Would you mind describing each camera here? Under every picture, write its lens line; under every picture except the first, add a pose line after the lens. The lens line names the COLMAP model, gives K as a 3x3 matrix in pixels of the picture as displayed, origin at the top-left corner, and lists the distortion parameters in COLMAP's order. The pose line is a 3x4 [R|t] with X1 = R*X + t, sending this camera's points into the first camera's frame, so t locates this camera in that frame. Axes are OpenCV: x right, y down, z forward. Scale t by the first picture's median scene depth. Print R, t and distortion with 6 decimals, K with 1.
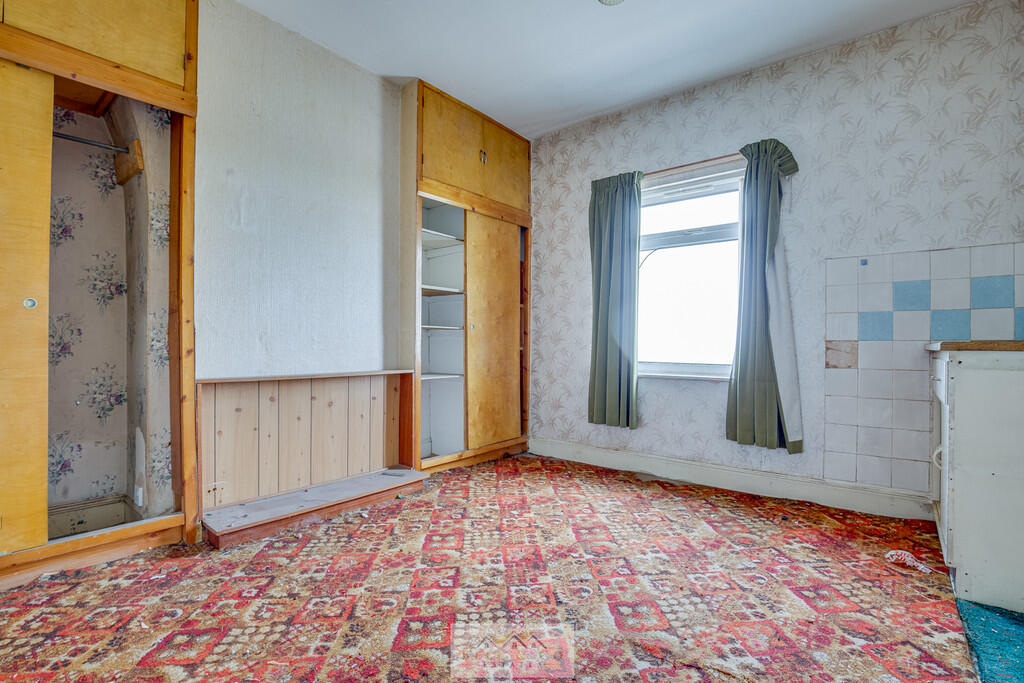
lens RADIAL K [[464.9, 0, 502.1], [0, 464.9, 355.4], [0, 0, 1]] dist [-0.034312, 0.005501]
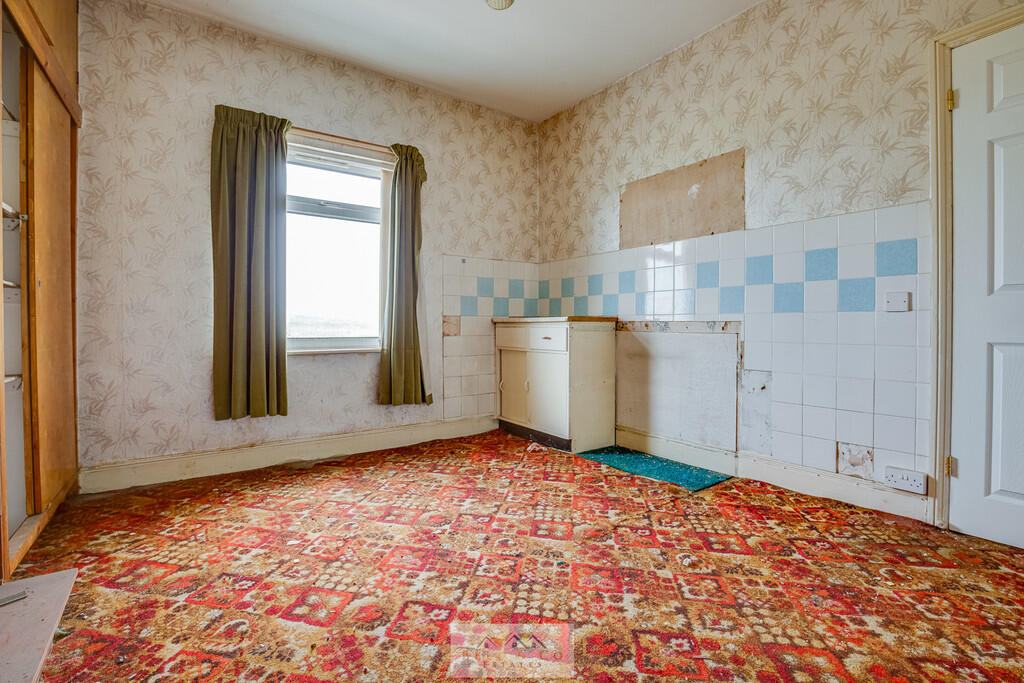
lens RADIAL K [[468.7, 0, 512.0], [0, 468.7, 341.5], [0, 0, 1]] dist [-0.024769, 0.001289]
pose [[0.271982, -0.038683, 0.961525, -0.560473], [0.024981, 0.999139, 0.033130, 0.002229], [-0.961978, 0.015009, 0.272714, 0.441728]]
